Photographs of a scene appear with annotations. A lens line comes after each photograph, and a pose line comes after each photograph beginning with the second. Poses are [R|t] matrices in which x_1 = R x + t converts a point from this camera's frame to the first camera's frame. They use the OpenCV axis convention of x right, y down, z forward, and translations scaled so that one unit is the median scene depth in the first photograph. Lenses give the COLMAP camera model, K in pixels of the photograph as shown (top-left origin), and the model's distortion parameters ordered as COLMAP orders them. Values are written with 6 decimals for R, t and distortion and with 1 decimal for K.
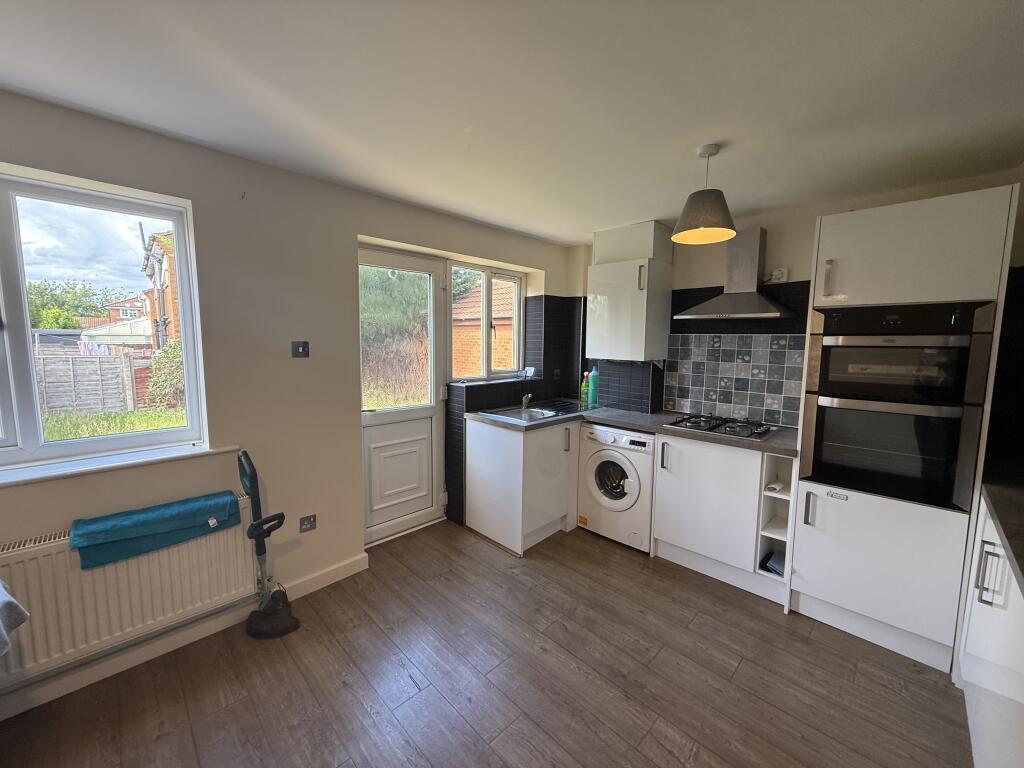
lens RADIAL K [[407.4, 0, 513.0], [0, 407.4, 383.8], [0, 0, 1]] dist [0.002154, -0.000090]
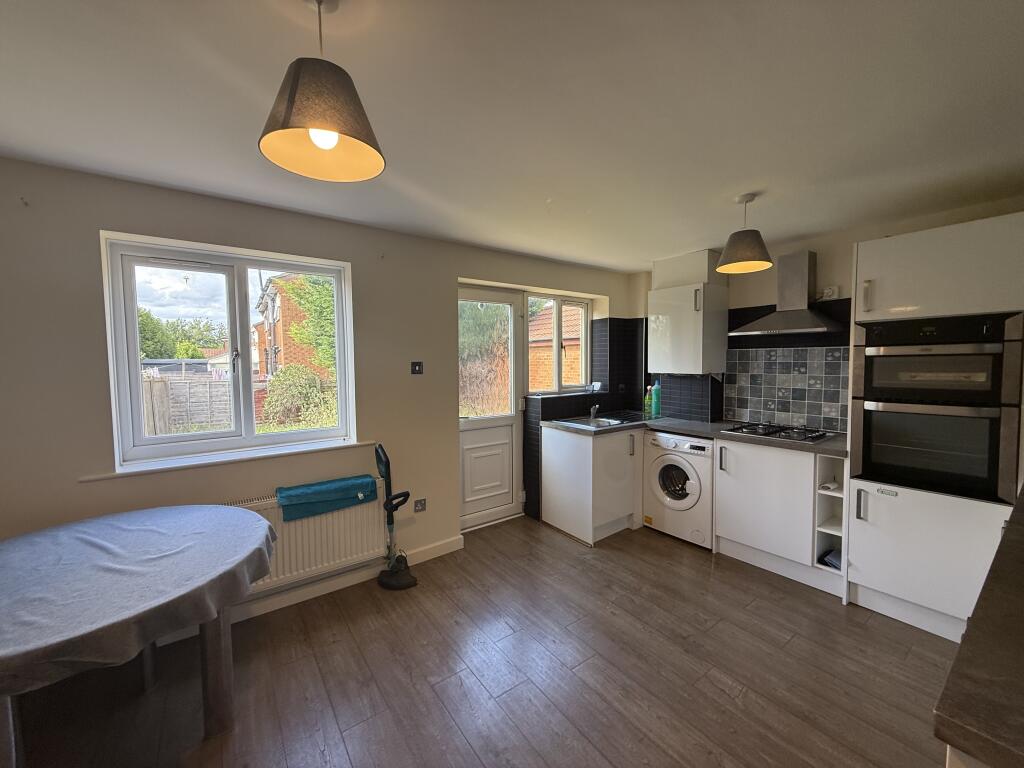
lens RADIAL K [[407.4, 0, 513.1], [0, 407.4, 383.1], [0, 0, 1]] dist [0.002154, -0.000090]
pose [[0.987968, -0.012105, -0.154185, -0.019749], [0.003891, 0.998562, -0.053461, 0.032408], [0.154610, 0.052218, 0.986595, -0.215164]]
